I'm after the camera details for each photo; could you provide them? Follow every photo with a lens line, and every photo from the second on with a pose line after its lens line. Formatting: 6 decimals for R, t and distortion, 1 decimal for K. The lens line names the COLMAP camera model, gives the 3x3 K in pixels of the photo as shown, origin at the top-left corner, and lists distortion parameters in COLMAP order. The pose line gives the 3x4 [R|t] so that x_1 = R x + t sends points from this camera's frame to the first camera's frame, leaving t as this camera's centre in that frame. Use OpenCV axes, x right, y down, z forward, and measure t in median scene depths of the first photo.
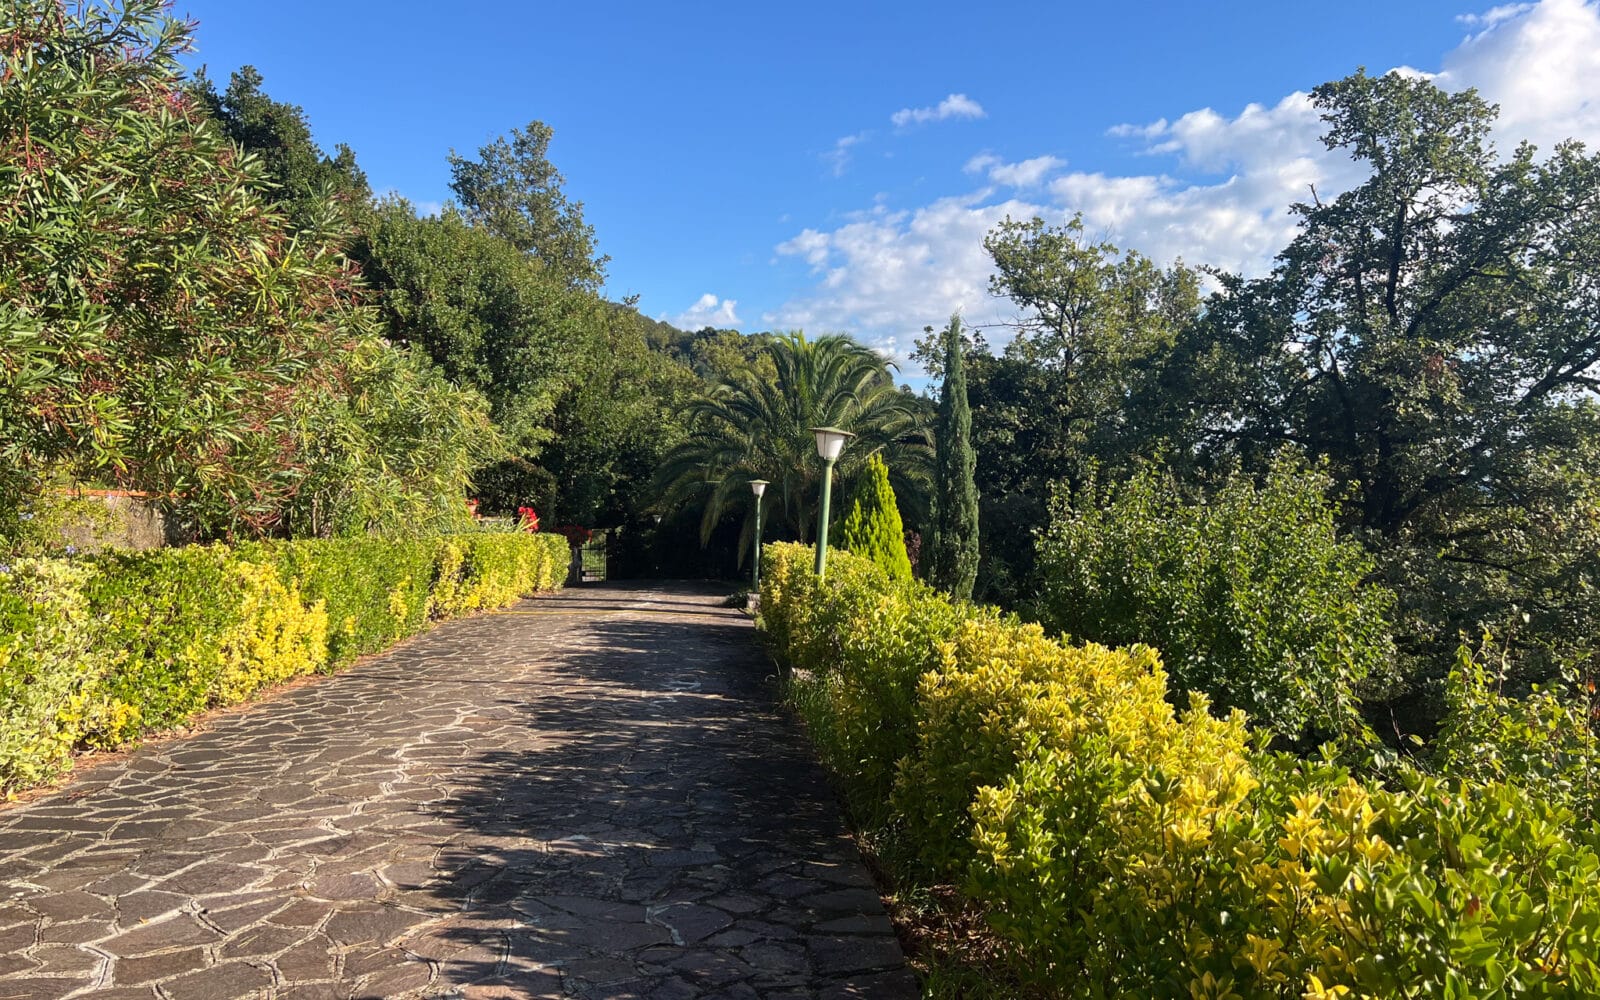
lens RADIAL K [[1160.3, 0, 800.0], [0, 1160.3, 500.0], [0, 0, 1]] dist [0.004612, 0.000257]
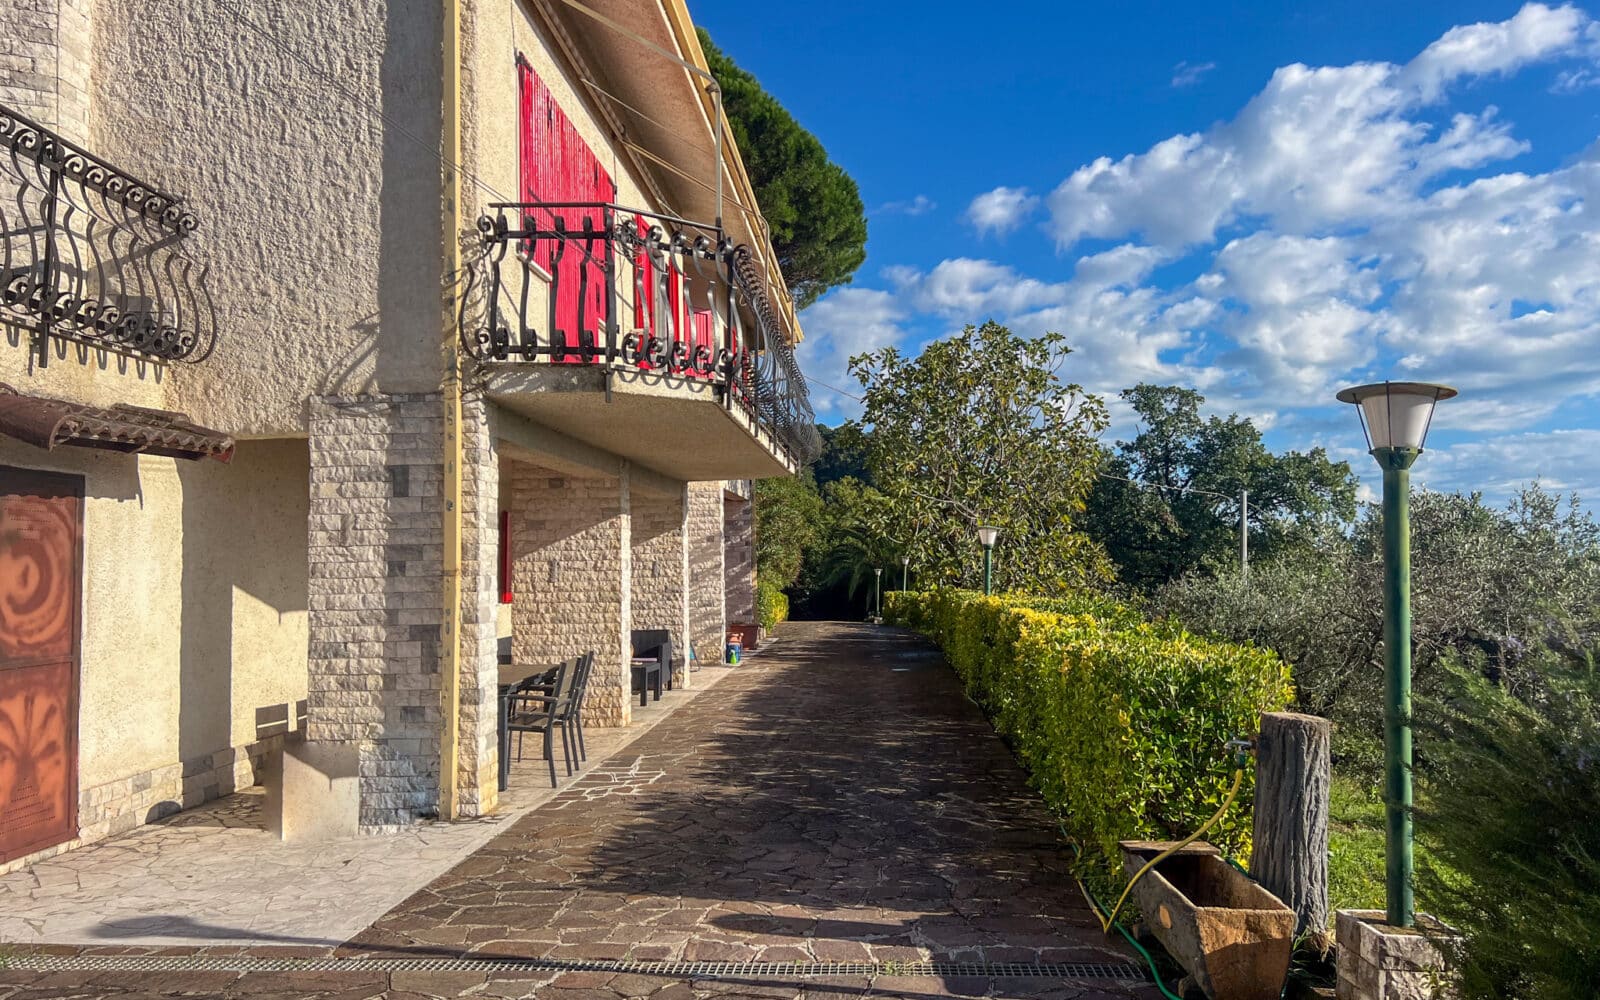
lens RADIAL K [[1160.3, 0, 800.0], [0, 1160.3, 500.0], [0, 0, 1]] dist [0.004612, 0.000257]
pose [[0.997328, -0.015195, -0.071463, -0.017645], [0.010464, 0.997757, -0.066123, -0.001611], [0.072307, 0.065198, 0.995249, -1.209863]]
